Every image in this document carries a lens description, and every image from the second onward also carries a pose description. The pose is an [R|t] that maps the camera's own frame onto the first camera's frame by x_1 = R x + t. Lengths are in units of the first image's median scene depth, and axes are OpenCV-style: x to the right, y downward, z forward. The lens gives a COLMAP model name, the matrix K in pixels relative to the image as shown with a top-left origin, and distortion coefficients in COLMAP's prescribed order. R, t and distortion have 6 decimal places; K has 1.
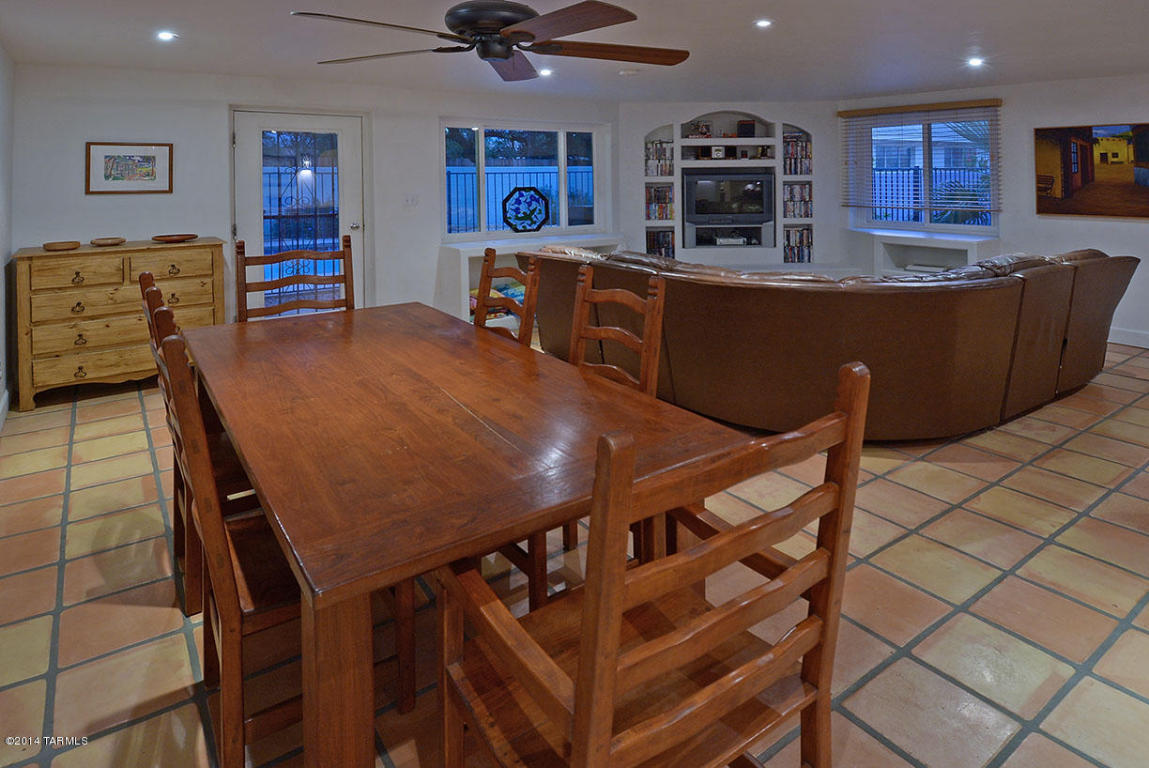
lens RADIAL K [[677.5, 0, 571.2], [0, 677.5, 233.3], [0, 0, 1]] dist [-0.001633, -0.002943]
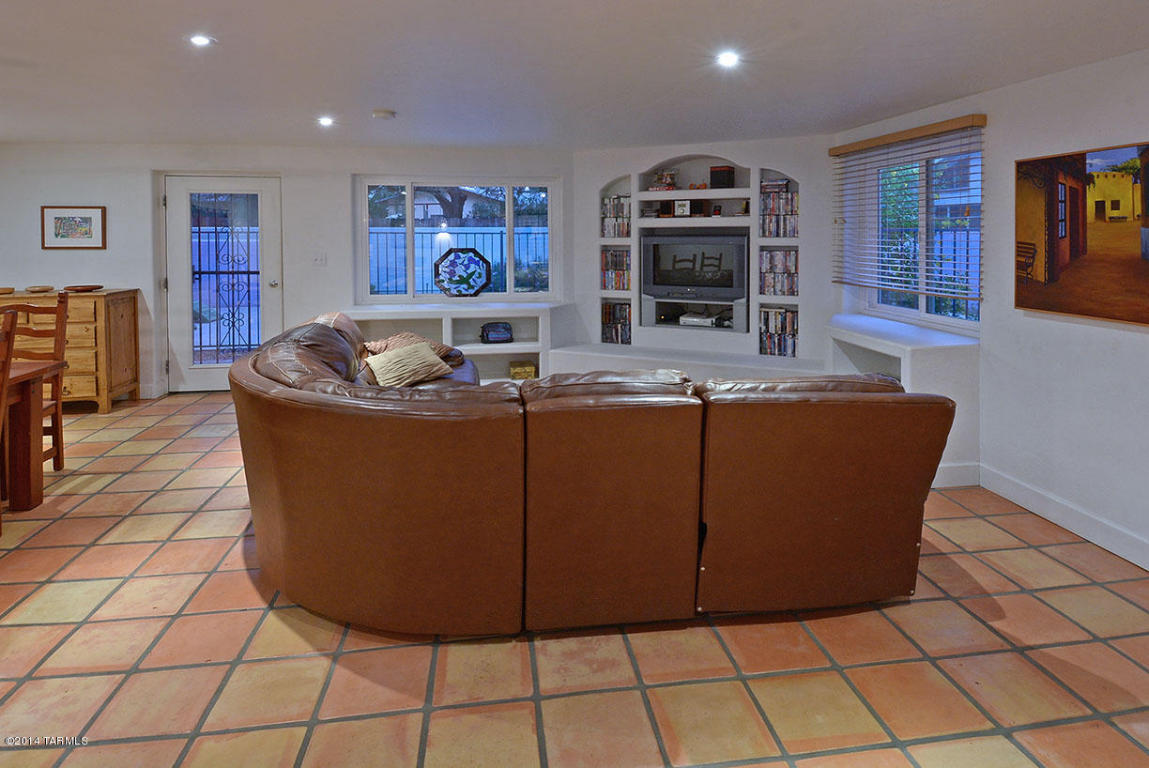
lens RADIAL K [[680.4, 0, 586.2], [0, 680.4, 315.2], [0, 0, 1]] dist [-0.003496, -0.002548]
pose [[0.891855, 0.059056, -0.448449, 0.485799], [-0.044650, 0.998092, 0.042641, -0.023644], [0.450112, -0.018006, 0.892791, 0.238630]]
